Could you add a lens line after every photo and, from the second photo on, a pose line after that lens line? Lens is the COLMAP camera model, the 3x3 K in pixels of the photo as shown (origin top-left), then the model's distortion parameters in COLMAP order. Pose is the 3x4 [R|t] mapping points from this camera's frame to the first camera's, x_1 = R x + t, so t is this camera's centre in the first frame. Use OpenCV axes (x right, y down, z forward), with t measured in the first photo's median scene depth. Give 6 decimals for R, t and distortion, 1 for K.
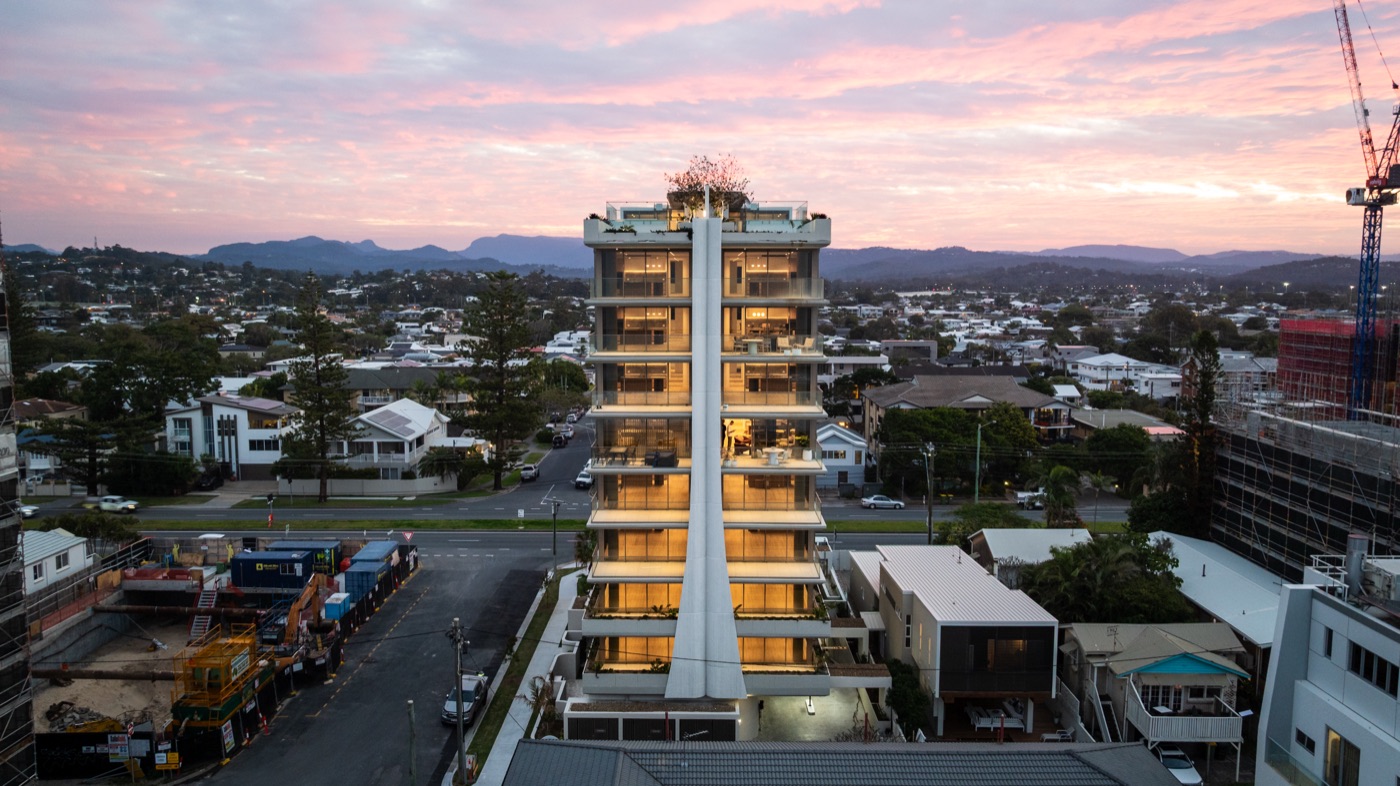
lens RADIAL K [[1090.1, 0, 700.5], [0, 1090.1, 417.9], [0, 0, 1]] dist [-0.015151, 0.003048]
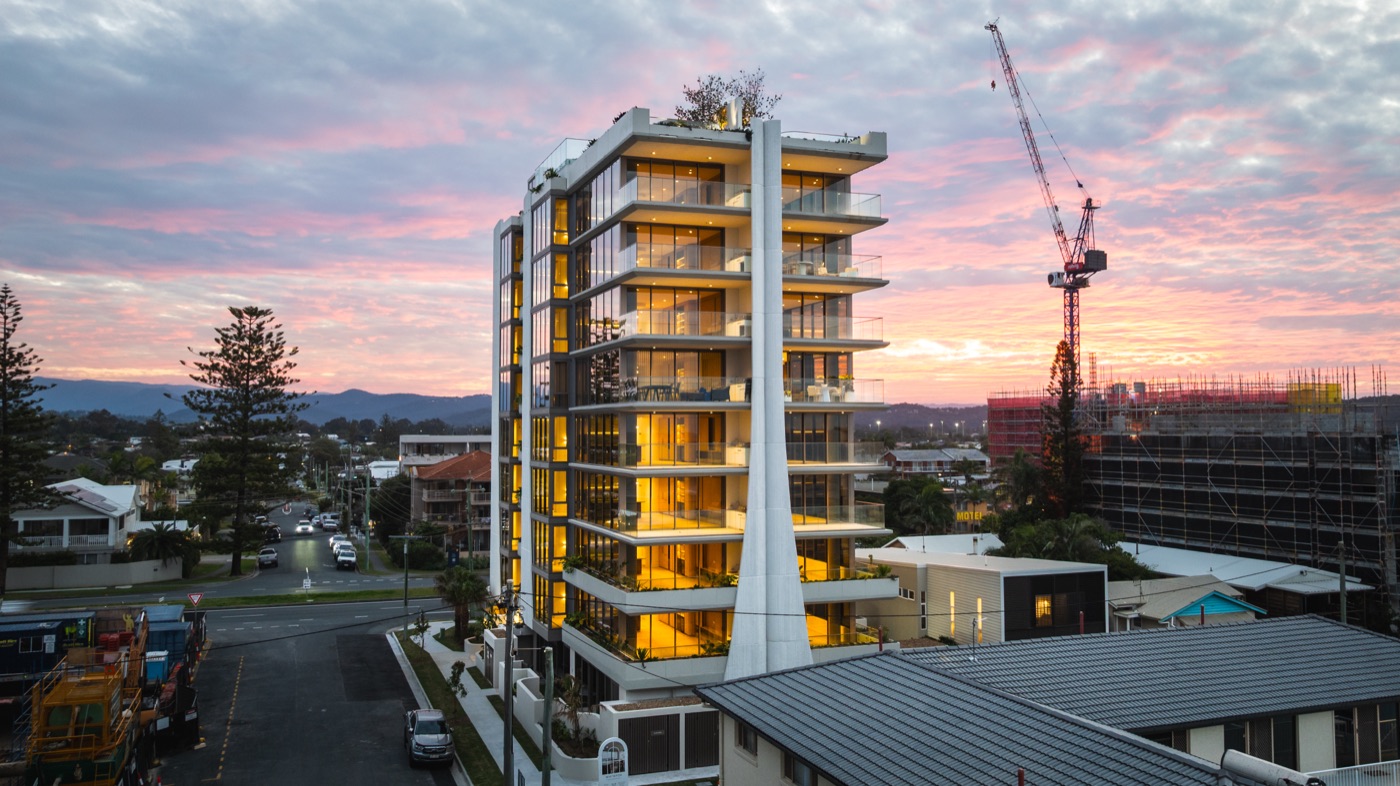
lens RADIAL K [[1137.1, 0, 733.5], [0, 1137.1, 382.5], [0, 0, 1]] dist [0.003225, -0.048097]
pose [[0.930229, 0.008406, 0.366883, -0.225619], [0.052340, 0.986478, -0.155310, 0.109466], [-0.363228, 0.163677, 0.917211, 0.118134]]
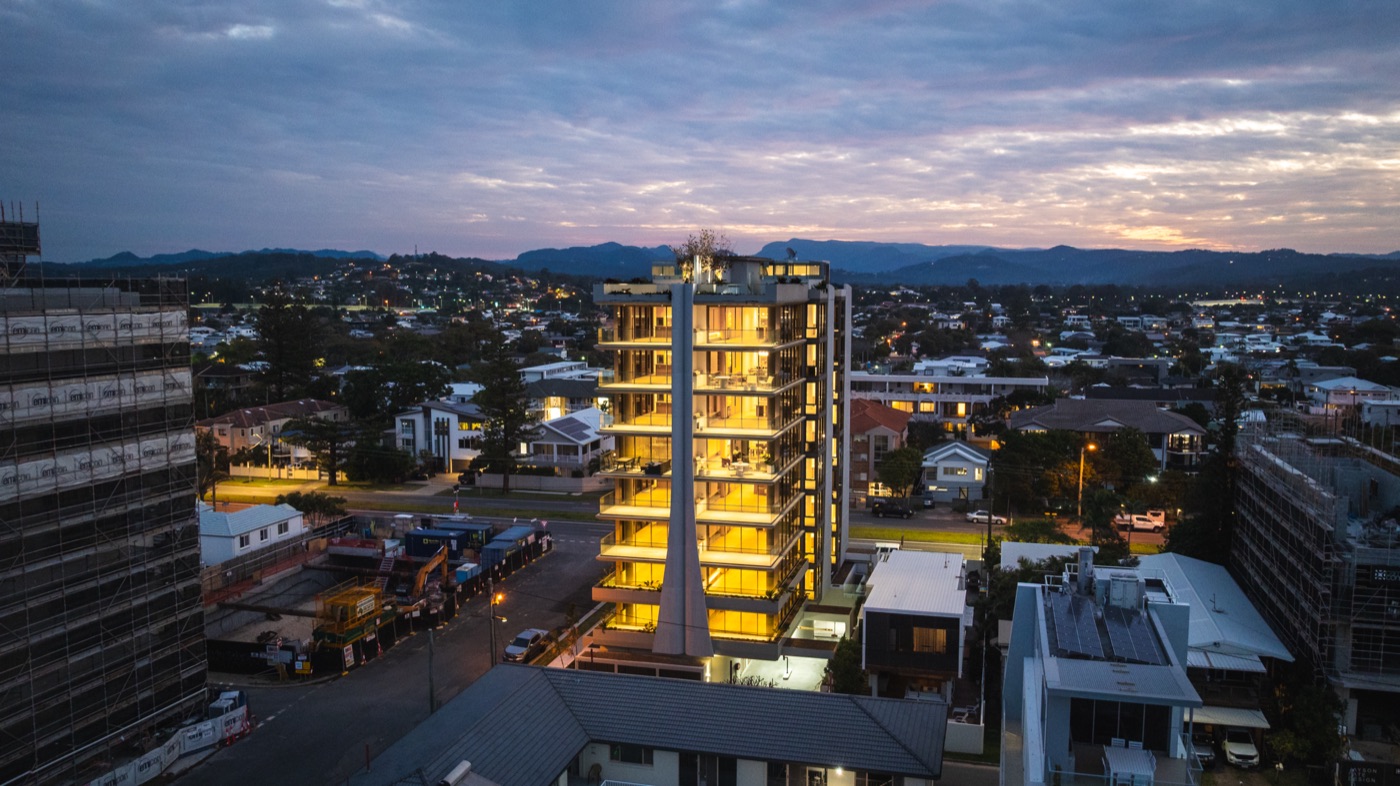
lens RADIAL K [[1108.9, 0, 733.5], [0, 1108.9, 394.8], [0, 0, 1]] dist [-0.015703, 0.010038]
pose [[0.973469, 0.024441, -0.227511, 0.233600], [-0.030518, 0.999264, -0.023229, -0.014412], [0.226775, 0.029556, 0.973499, -0.179294]]
